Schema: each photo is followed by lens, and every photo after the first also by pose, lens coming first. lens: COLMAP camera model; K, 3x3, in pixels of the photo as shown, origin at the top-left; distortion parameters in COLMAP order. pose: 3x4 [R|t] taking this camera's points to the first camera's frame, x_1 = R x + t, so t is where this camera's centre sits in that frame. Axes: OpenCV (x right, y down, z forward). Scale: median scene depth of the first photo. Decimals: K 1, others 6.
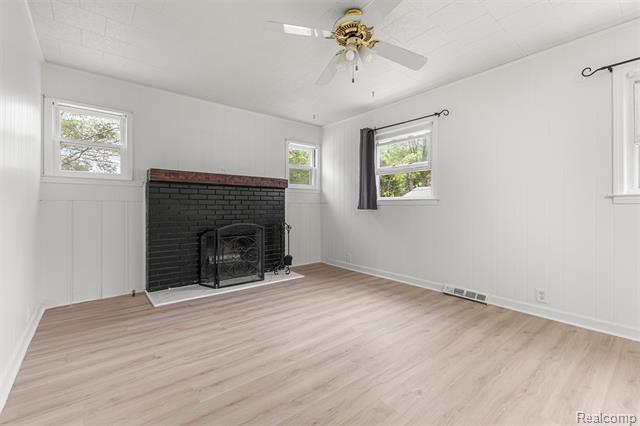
lens RADIAL K [[279.0, 0, 317.7], [0, 279.0, 207.4], [0, 0, 1]] dist [0.006957, -0.001873]
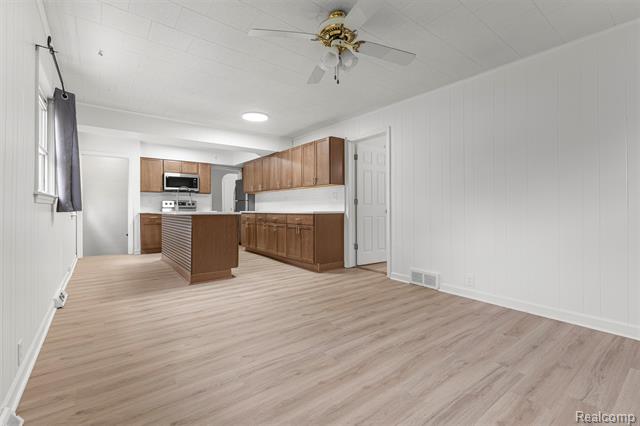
lens RADIAL K [[279.0, 0, 318.9], [0, 279.0, 207.9], [0, 0, 1]] dist [0.006957, -0.001873]
pose [[-0.999696, -0.001973, 0.024565, 0.109966], [-0.001979, 0.999998, -0.000237, 0.003164], [-0.024565, -0.000285, -0.999698, 1.275896]]
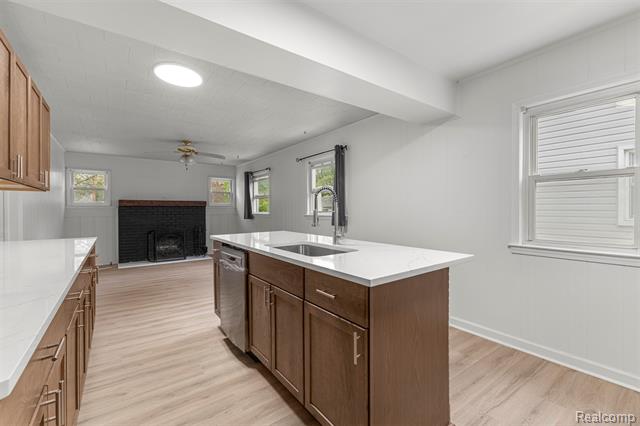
lens RADIAL K [[279.0, 0, 322.6], [0, 279.0, 210.2], [0, 0, 1]] dist [0.006957, -0.001873]
pose [[0.998741, -0.007323, -0.049622, 0.902896], [0.007306, 0.999973, -0.000514, -0.054525], [0.049624, 0.000151, 0.998768, -0.865530]]
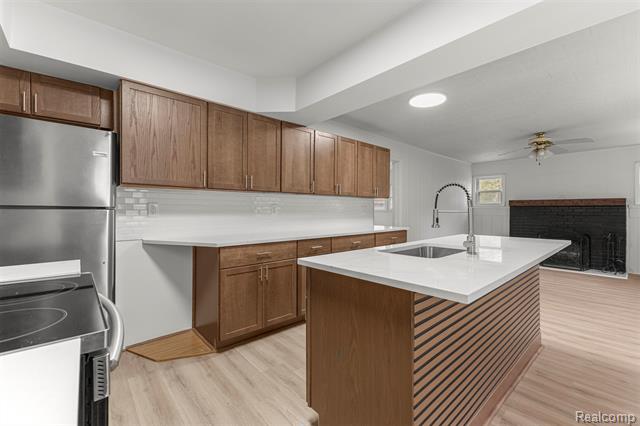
lens RADIAL K [[279.0, 0, 314.3], [0, 279.0, 209.7], [0, 0, 1]] dist [0.006957, -0.001873]
pose [[0.029993, -0.003649, -0.999543, 1.419741], [-0.005126, 0.999980, -0.003805, -0.053605], [0.999537, 0.005238, 0.029974, -0.509134]]
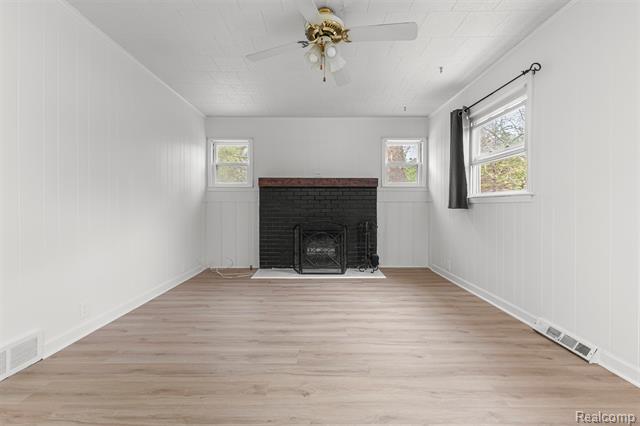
lens RADIAL K [[279.0, 0, 318.1], [0, 279.0, 208.6], [0, 0, 1]] dist [0.006957, -0.001873]
pose [[0.773586, 0.002490, -0.633686, 0.476065], [-0.000993, 0.999996, 0.002718, 0.006882], [0.633691, -0.001473, 0.773585, 0.130090]]
